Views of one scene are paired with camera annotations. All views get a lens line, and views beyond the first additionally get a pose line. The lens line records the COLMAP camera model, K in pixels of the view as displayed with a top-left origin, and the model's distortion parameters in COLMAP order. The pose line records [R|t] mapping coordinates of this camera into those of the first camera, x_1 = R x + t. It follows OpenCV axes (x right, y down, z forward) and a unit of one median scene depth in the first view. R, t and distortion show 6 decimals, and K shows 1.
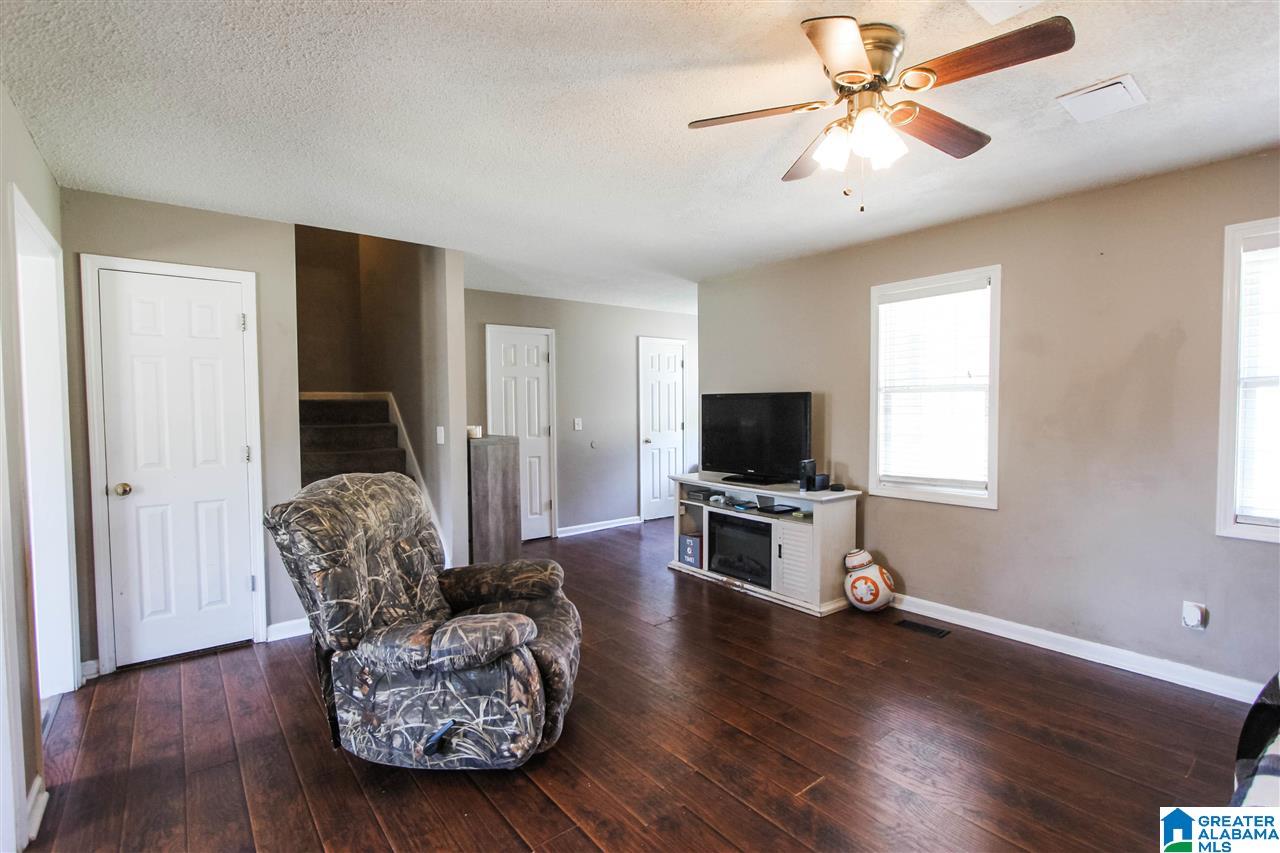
lens RADIAL K [[592.2, 0, 643.1], [0, 592.2, 427.6], [0, 0, 1]] dist [-0.015866, 0.000924]
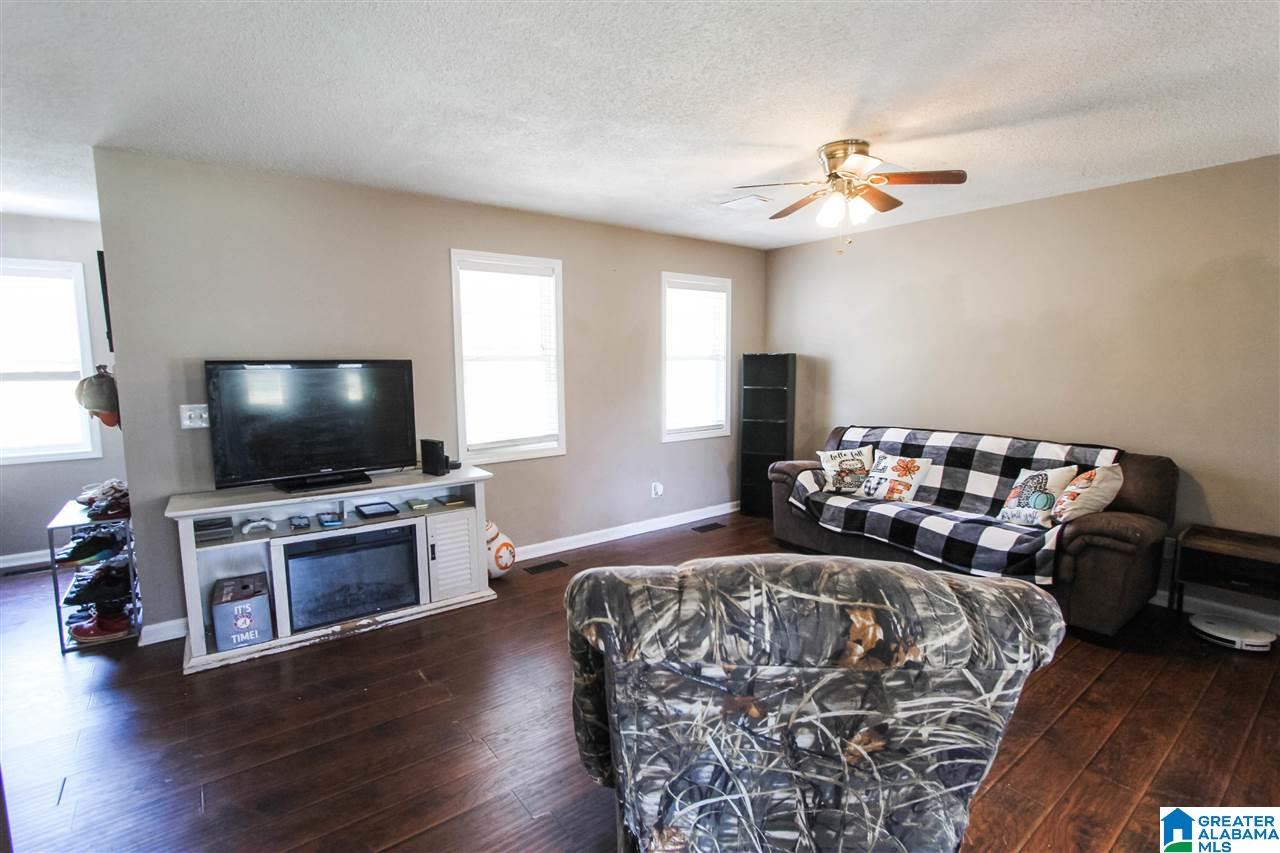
lens RADIAL K [[592.2, 0, 643.1], [0, 592.2, 427.6], [0, 0, 1]] dist [-0.015866, 0.000924]
pose [[0.019802, -0.108071, 0.993946, -0.581730], [0.041082, 0.993389, 0.107192, -0.043227], [-0.998960, 0.038711, 0.024111, 0.690370]]
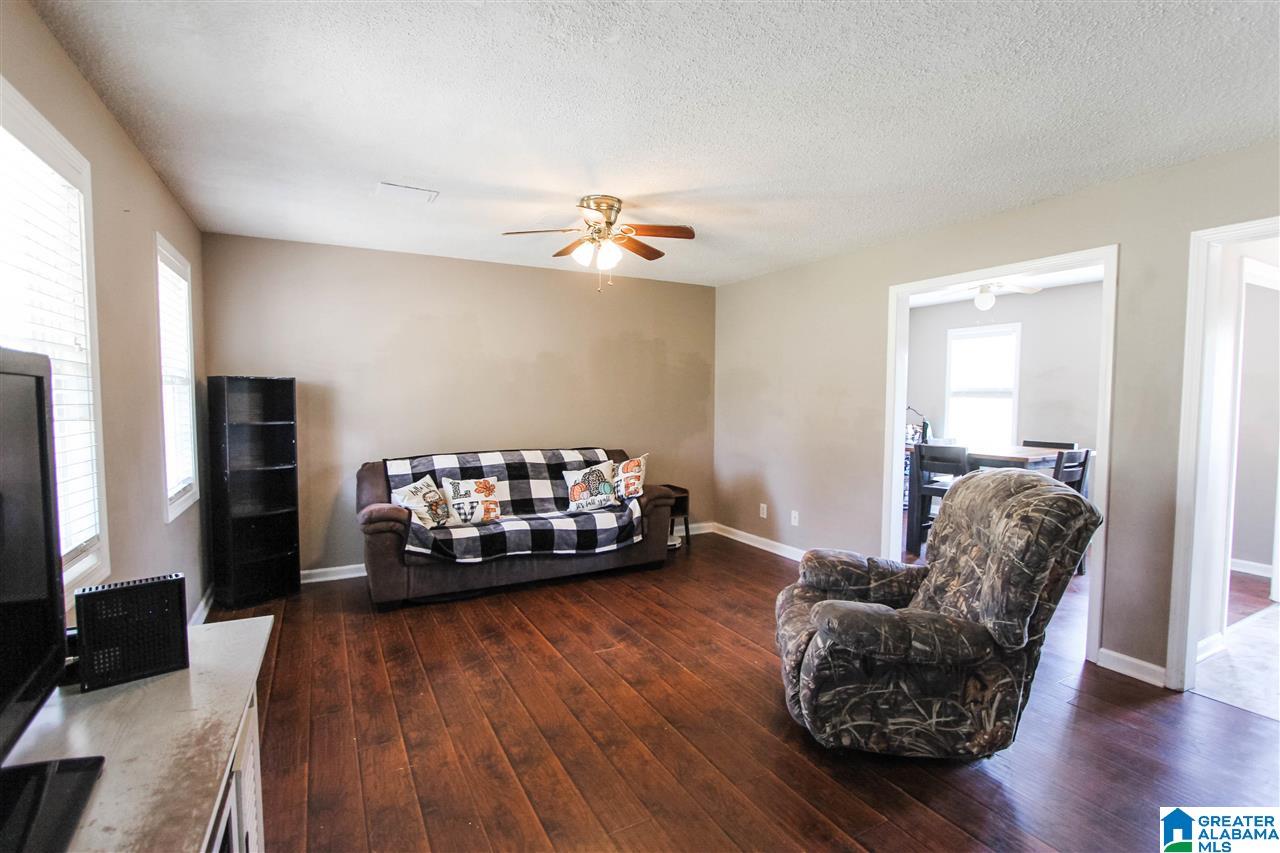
lens RADIAL K [[592.4, 0, 640.0], [0, 592.4, 426.5], [0, 0, 1]] dist [-0.014859, 0.000194]
pose [[-0.984096, -0.005061, 0.177566, -0.034724], [0.010331, 0.996272, 0.085648, -0.049921], [-0.177337, 0.086120, -0.980375, 1.278259]]
